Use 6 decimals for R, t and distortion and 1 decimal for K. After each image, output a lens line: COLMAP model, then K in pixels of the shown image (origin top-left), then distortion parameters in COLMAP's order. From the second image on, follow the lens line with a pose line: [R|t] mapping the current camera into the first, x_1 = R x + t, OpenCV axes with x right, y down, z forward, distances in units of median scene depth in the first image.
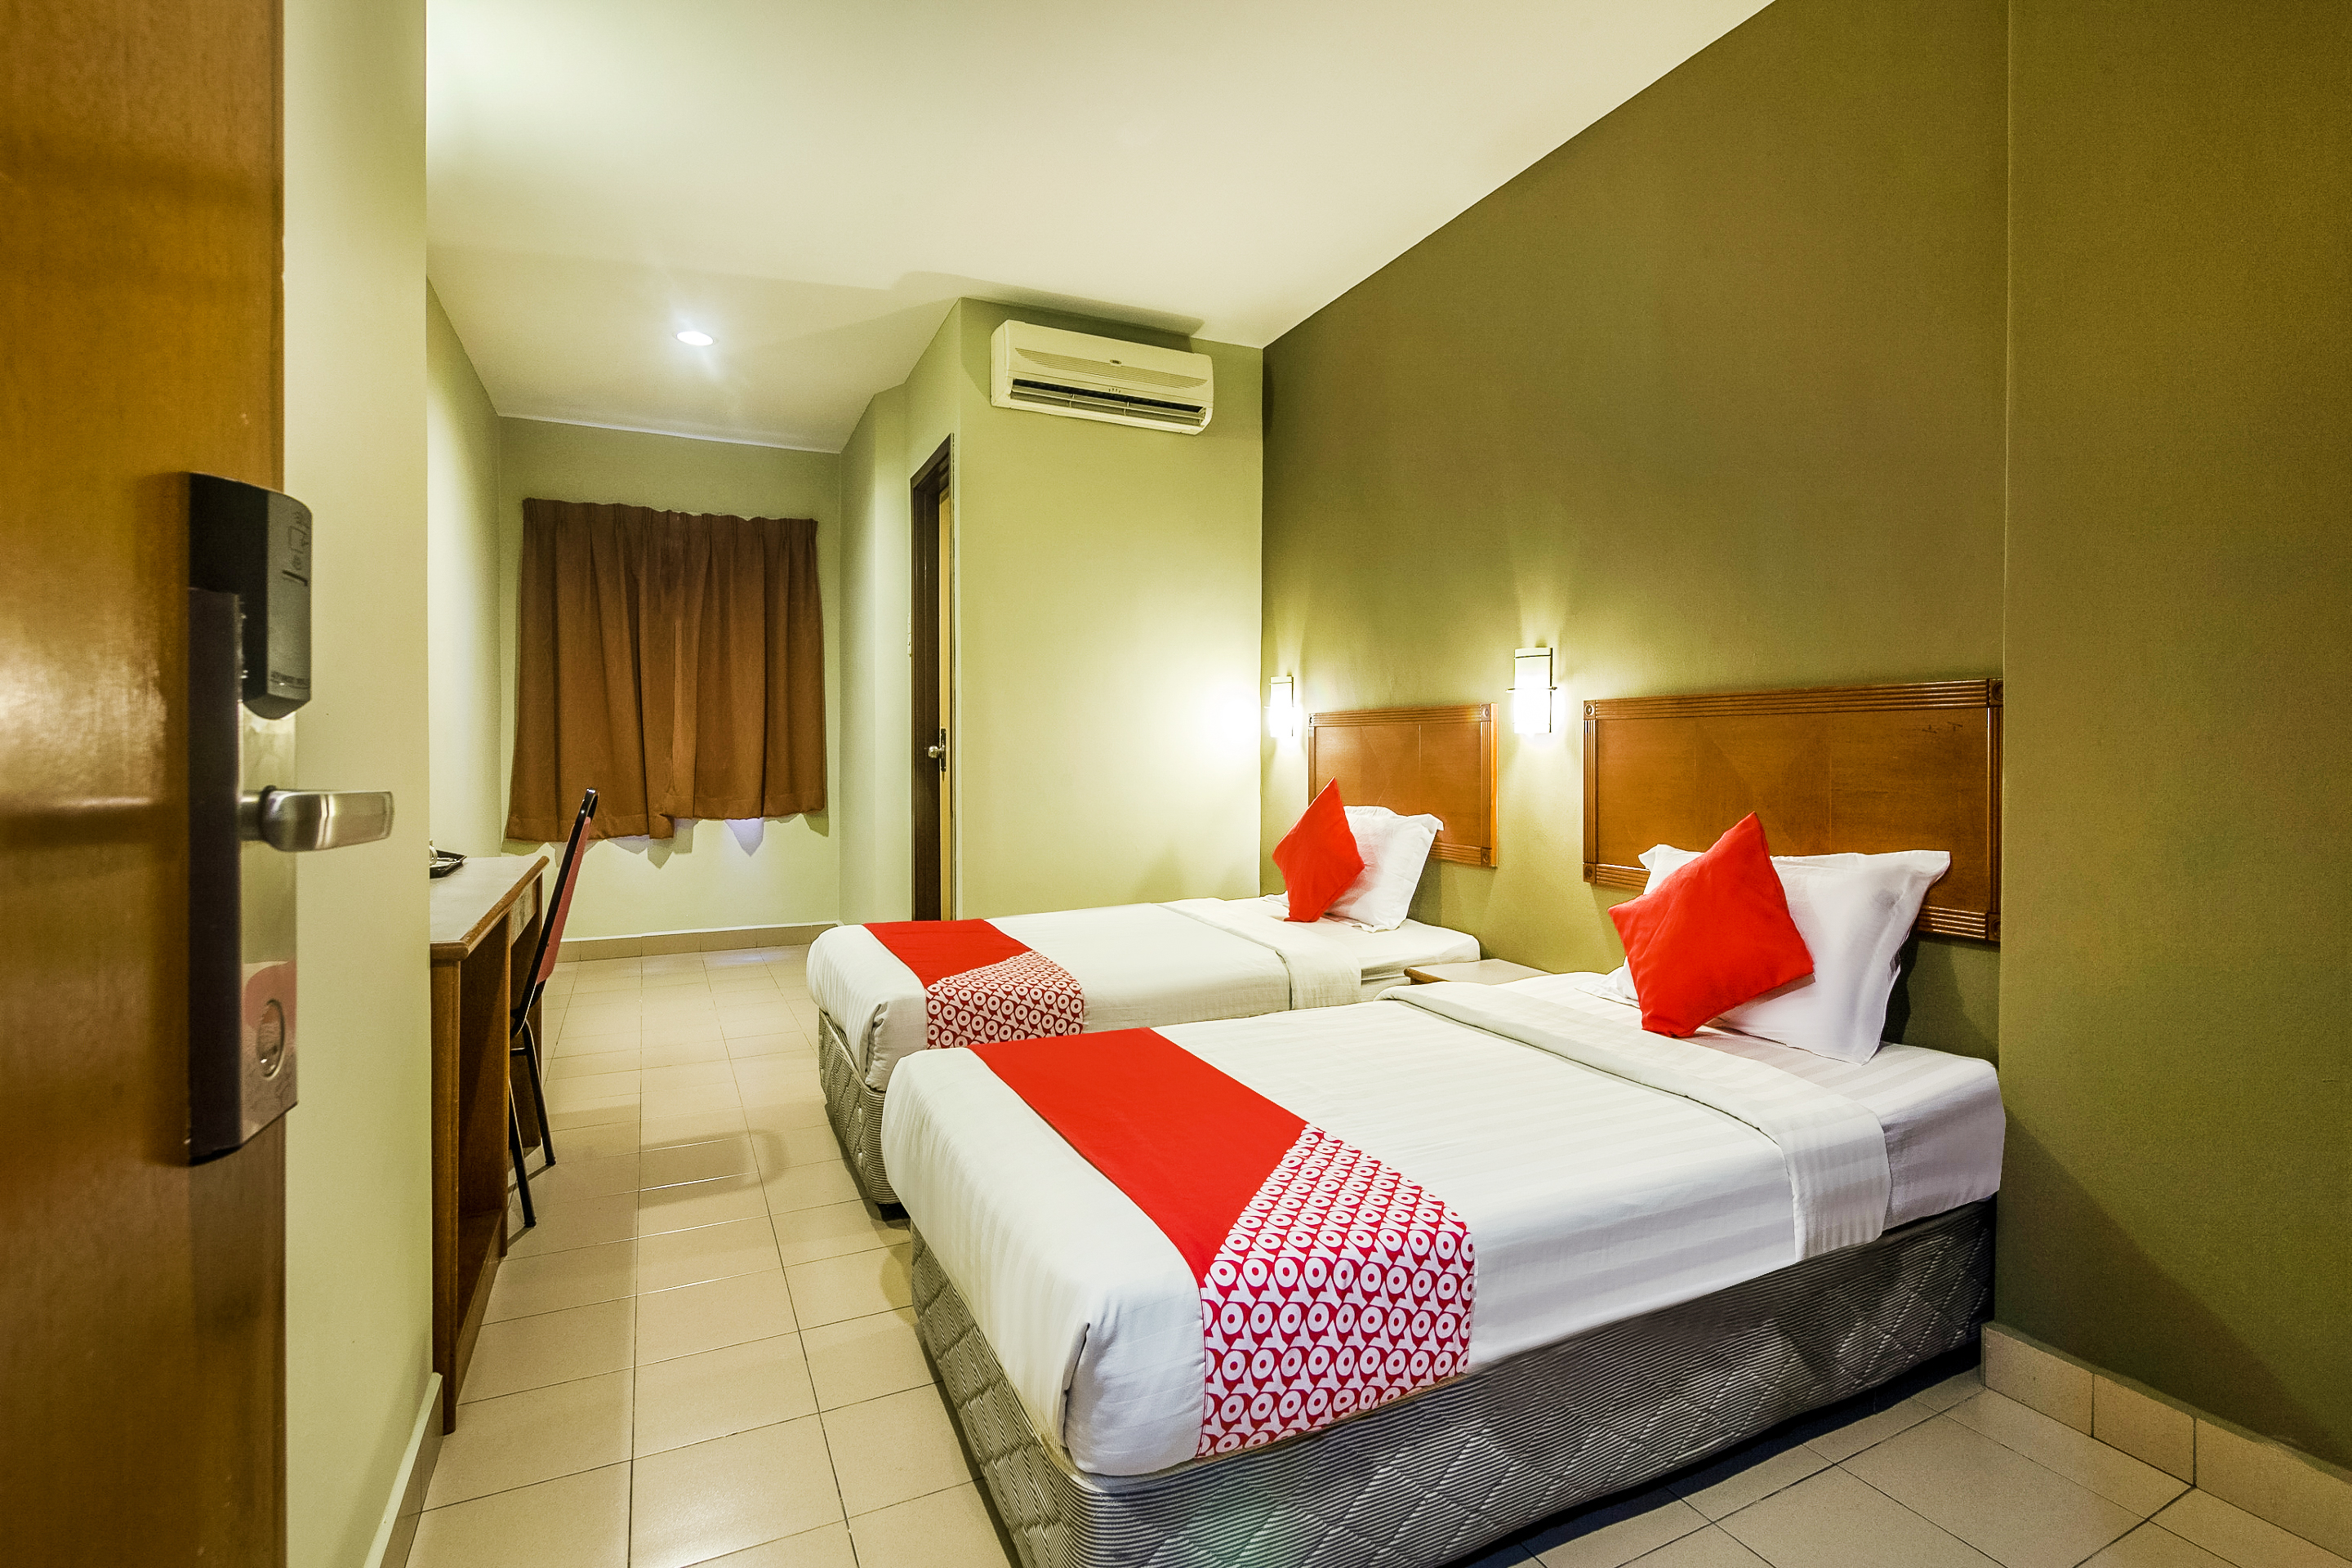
lens RADIAL K [[1068.4, 0, 1186.7], [0, 1068.4, 754.6], [0, 0, 1]] dist [0.001053, 0.000201]
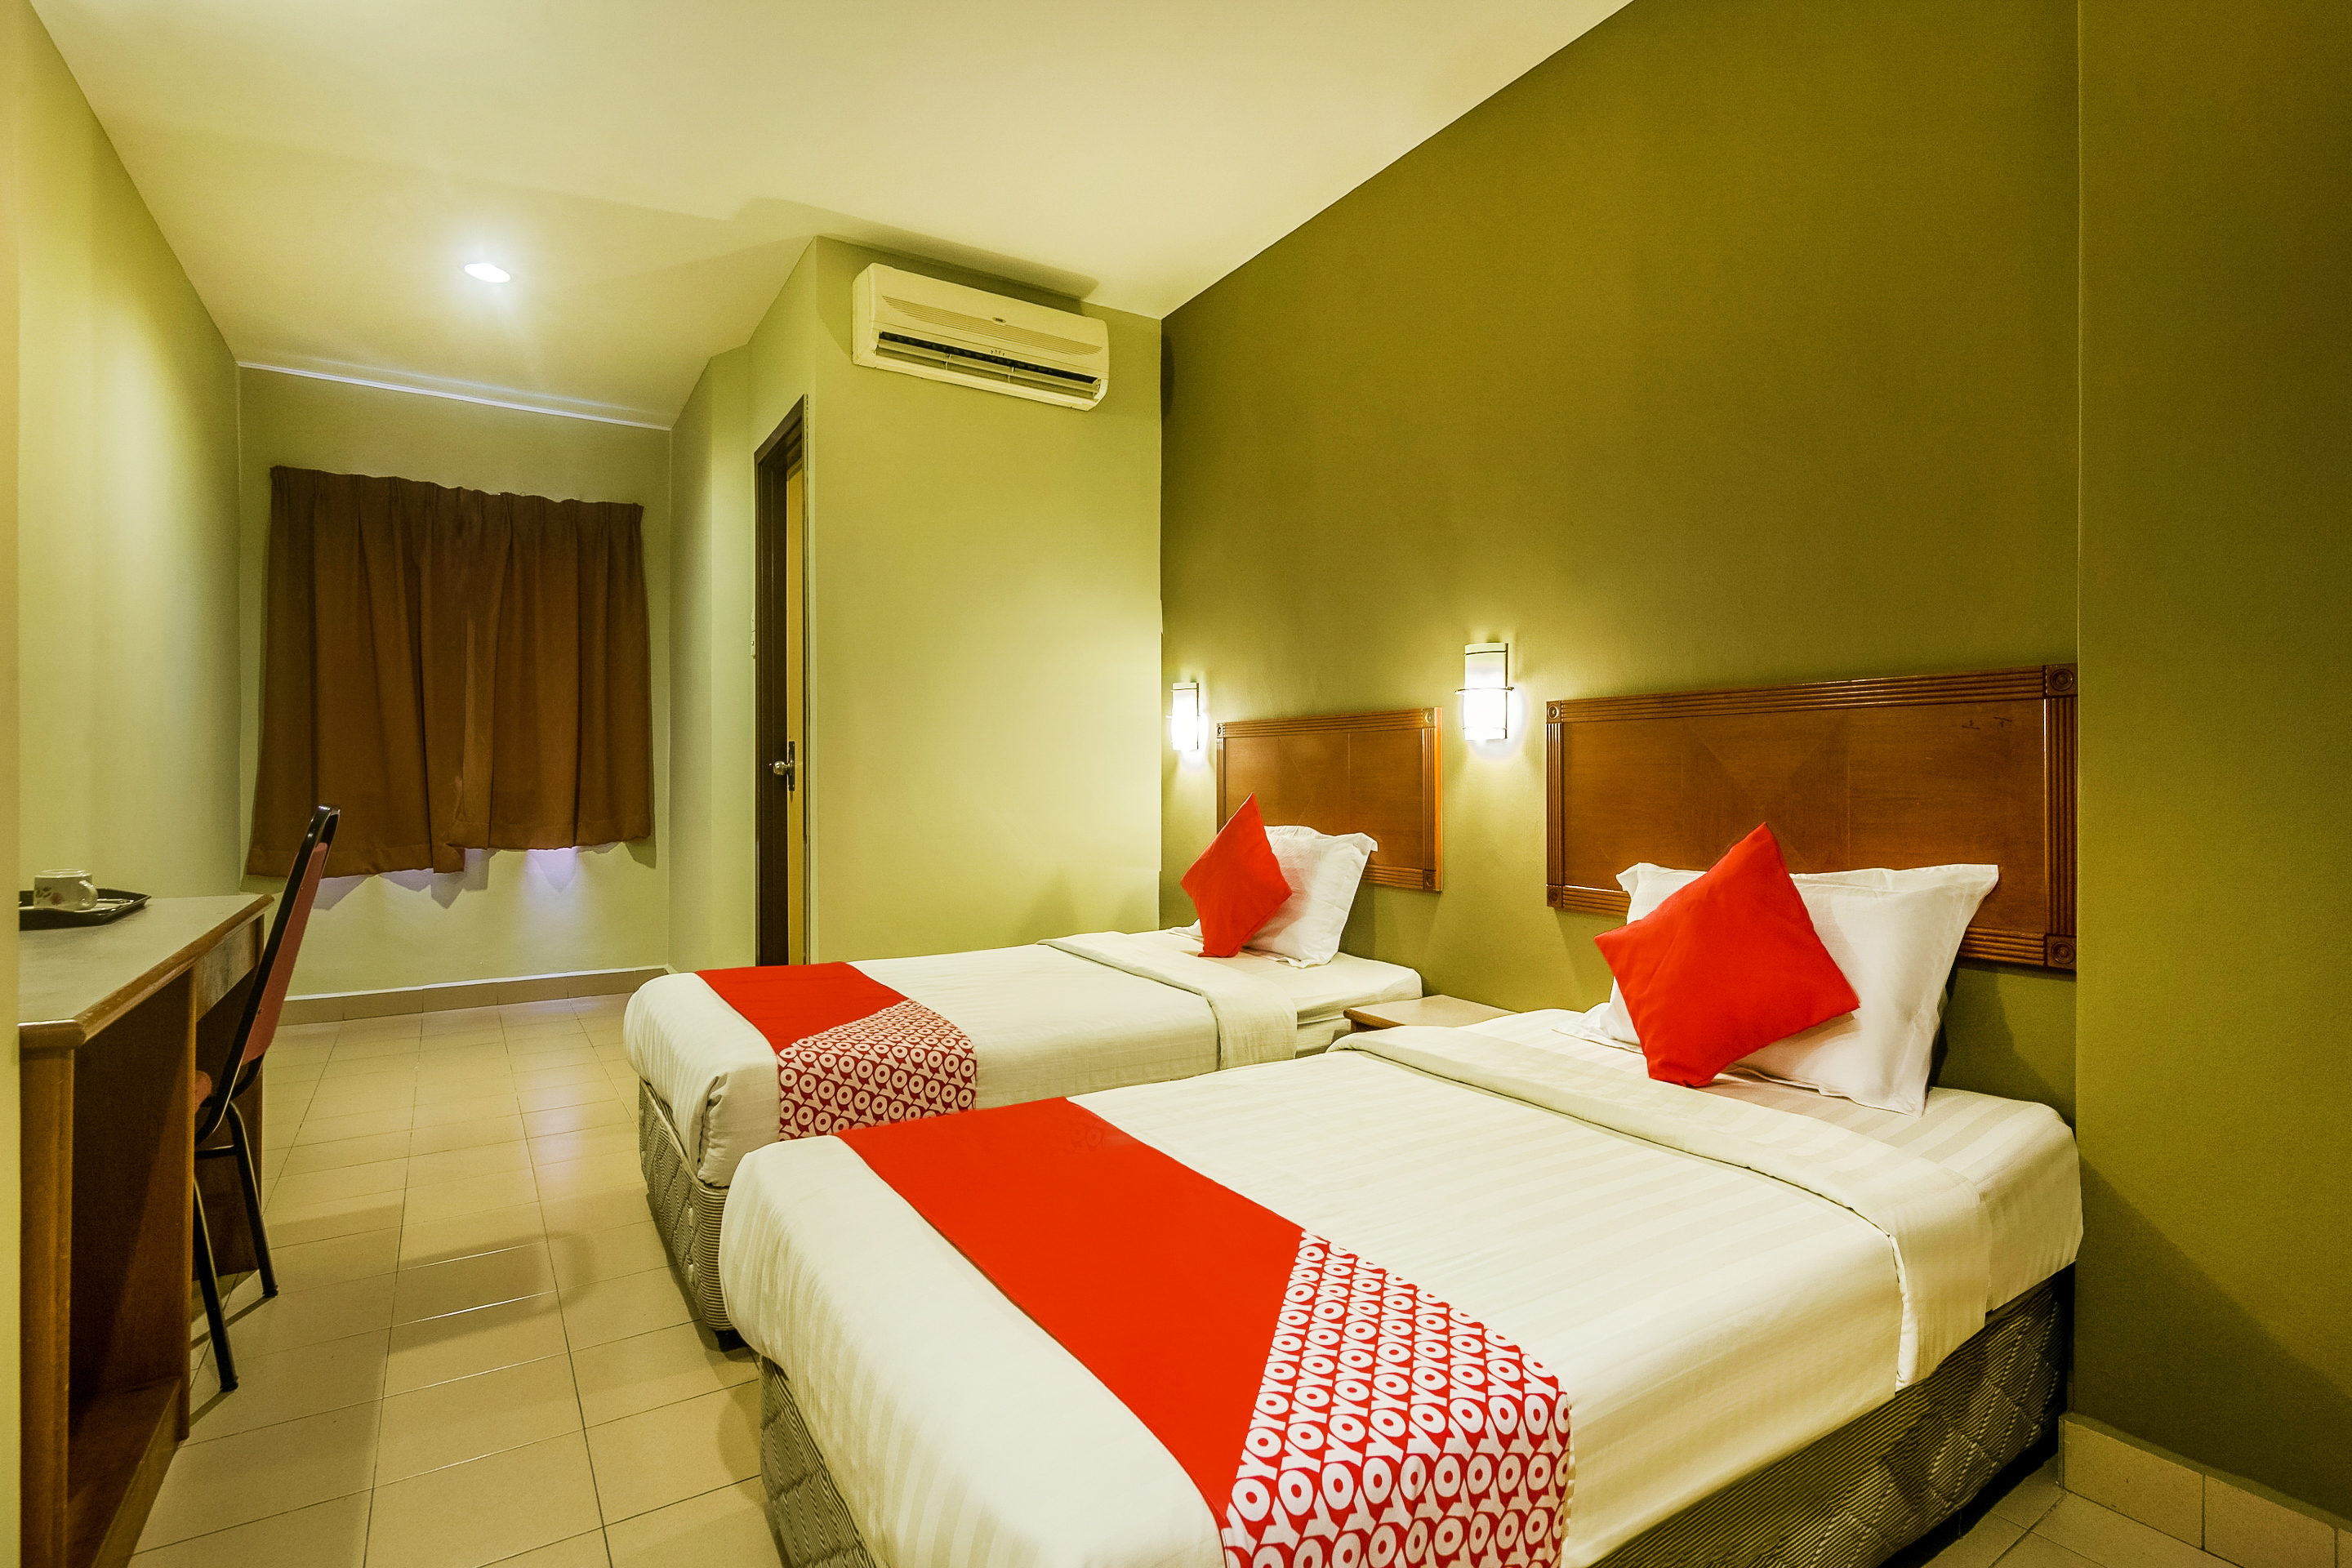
lens RADIAL K [[1090.8, 0, 1177.8], [0, 1090.8, 772.9], [0, 0, 1]] dist [0.000398, 0.000302]
pose [[0.992813, -0.001333, 0.119667, -0.042327], [0.002298, 0.999966, -0.007929, 0.015912], [-0.119653, 0.008147, 0.992782, 0.147045]]
